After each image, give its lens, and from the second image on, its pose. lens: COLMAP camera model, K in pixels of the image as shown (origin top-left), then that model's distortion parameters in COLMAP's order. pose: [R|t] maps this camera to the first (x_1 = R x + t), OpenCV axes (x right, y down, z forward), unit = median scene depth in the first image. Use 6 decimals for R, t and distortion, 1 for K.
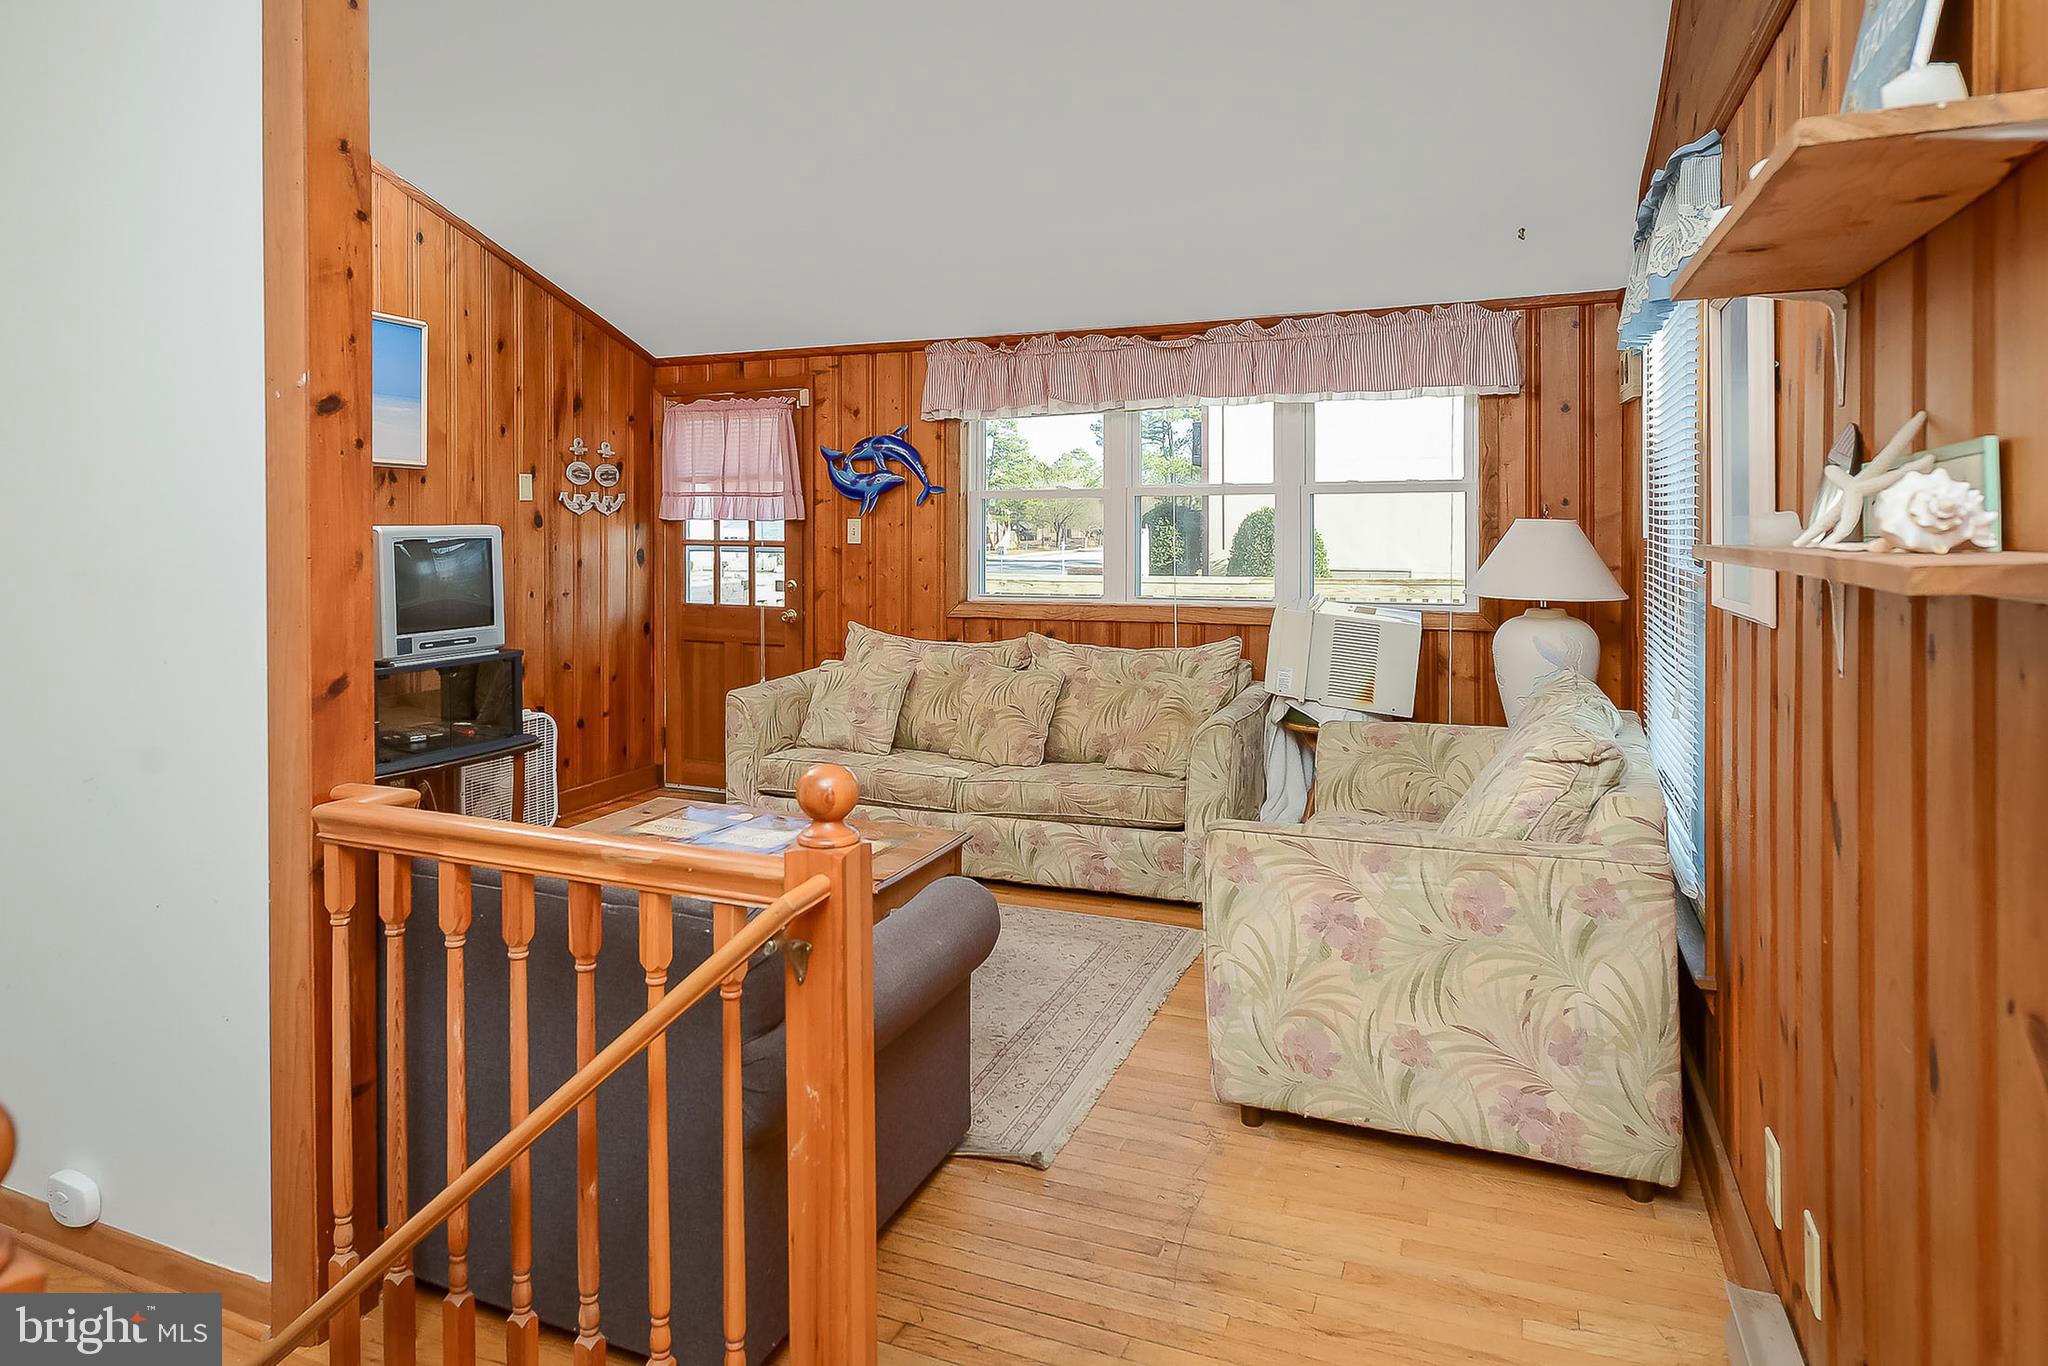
lens RADIAL K [[1207.2, 0, 1005.4], [0, 1207.2, 559.9], [0, 0, 1]] dist [-0.000201, -0.000453]
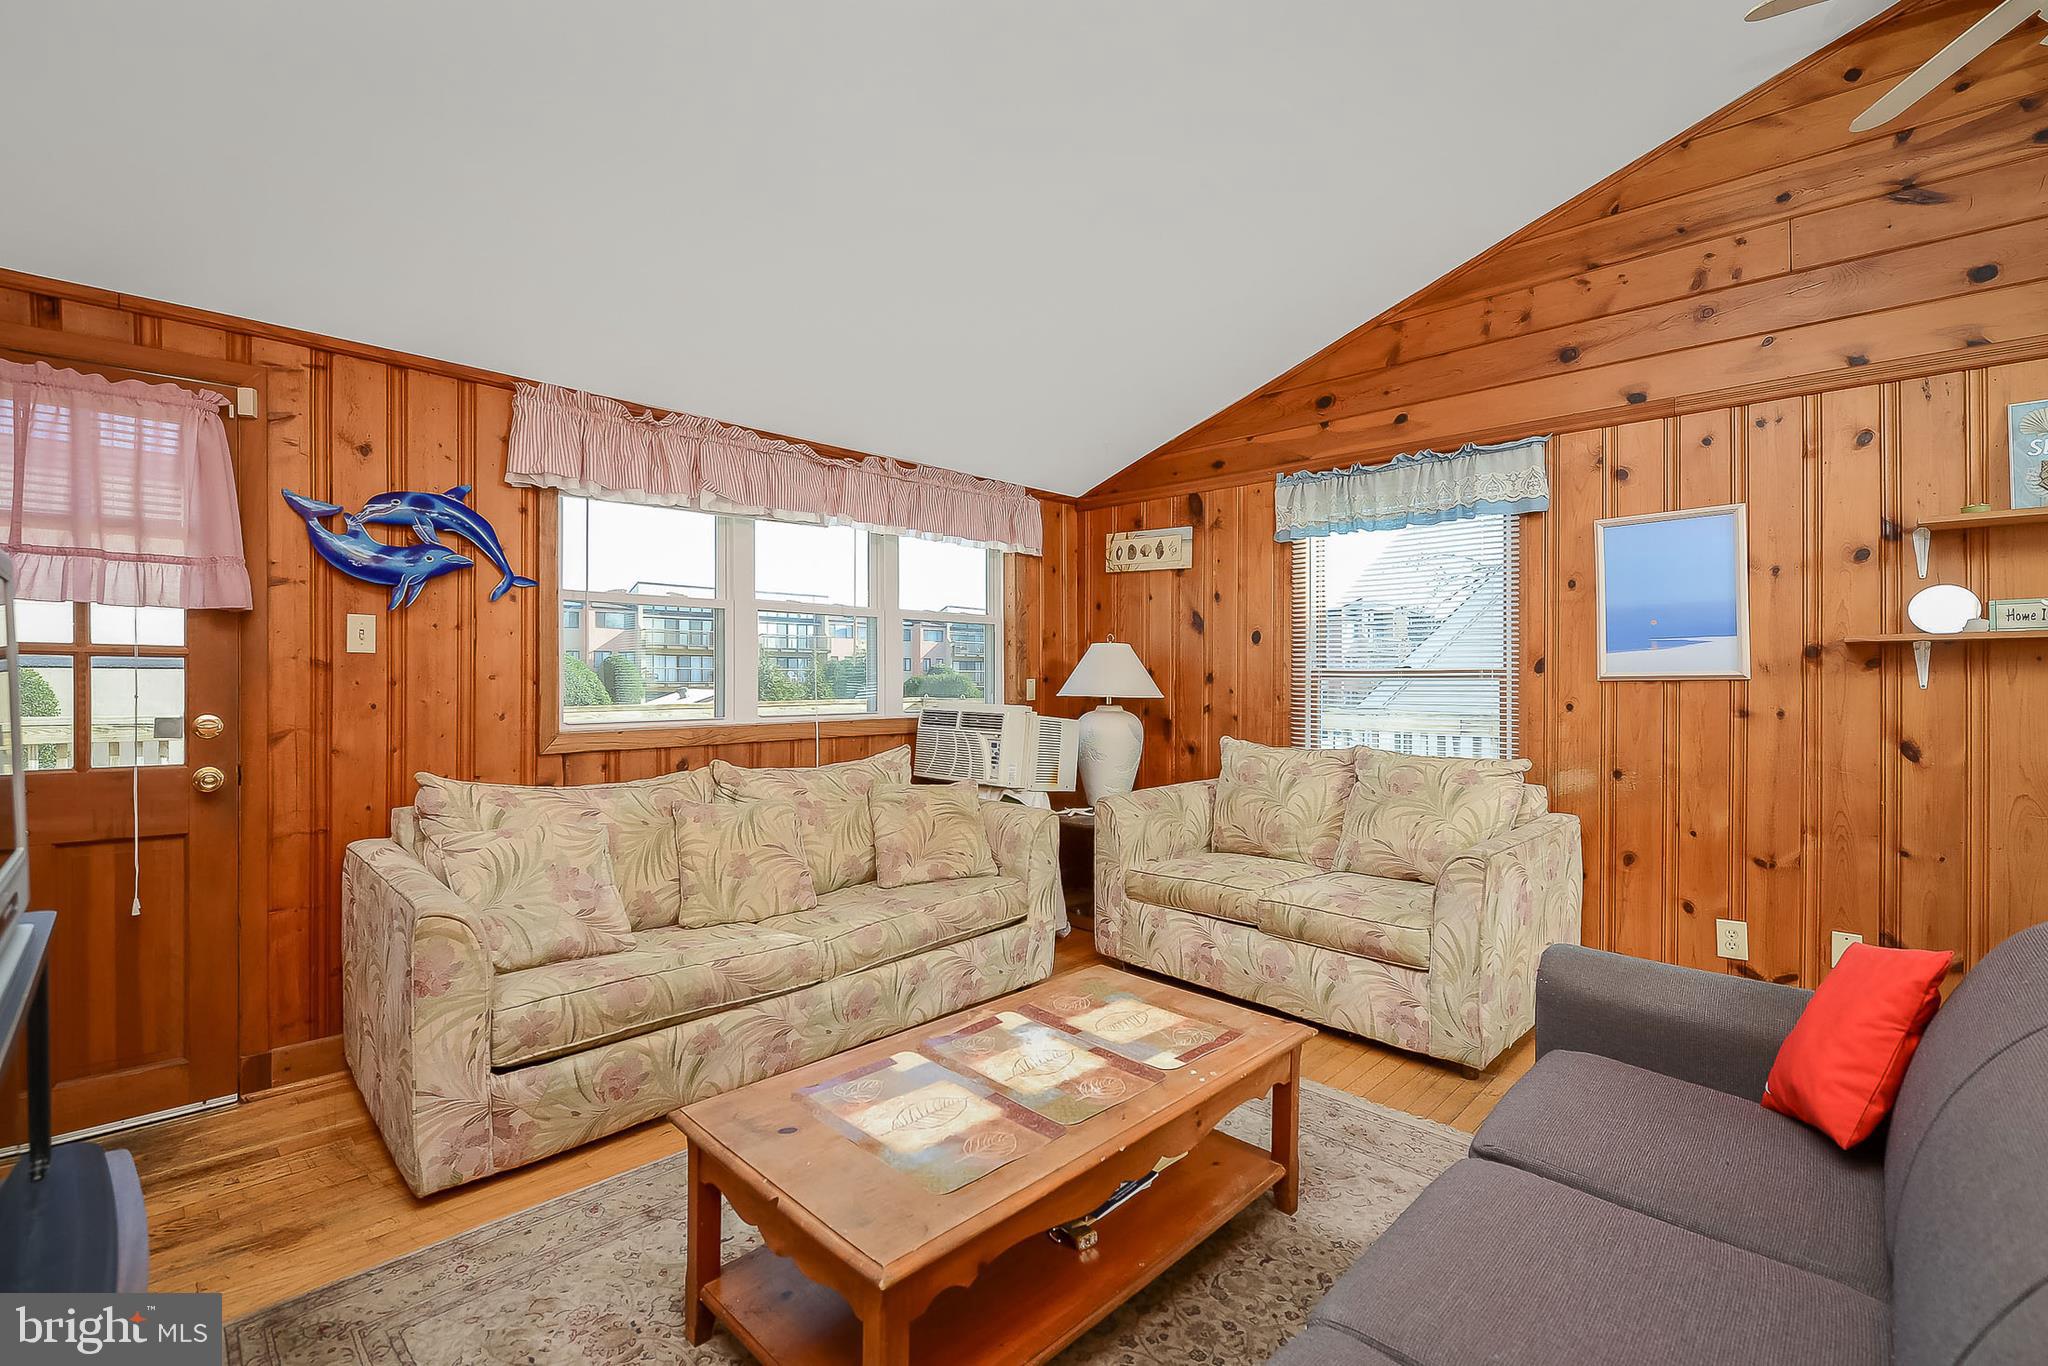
lens RADIAL K [[891.8, 0, 1017.5], [0, 891.8, 664.9], [0, 0, 1]] dist [-0.002226, -0.001051]
pose [[0.377625, 0.012776, 0.925870, -0.461547], [0.019018, 0.999587, -0.021550, 0.009997], [-0.925763, 0.025746, 0.377226, 0.542865]]
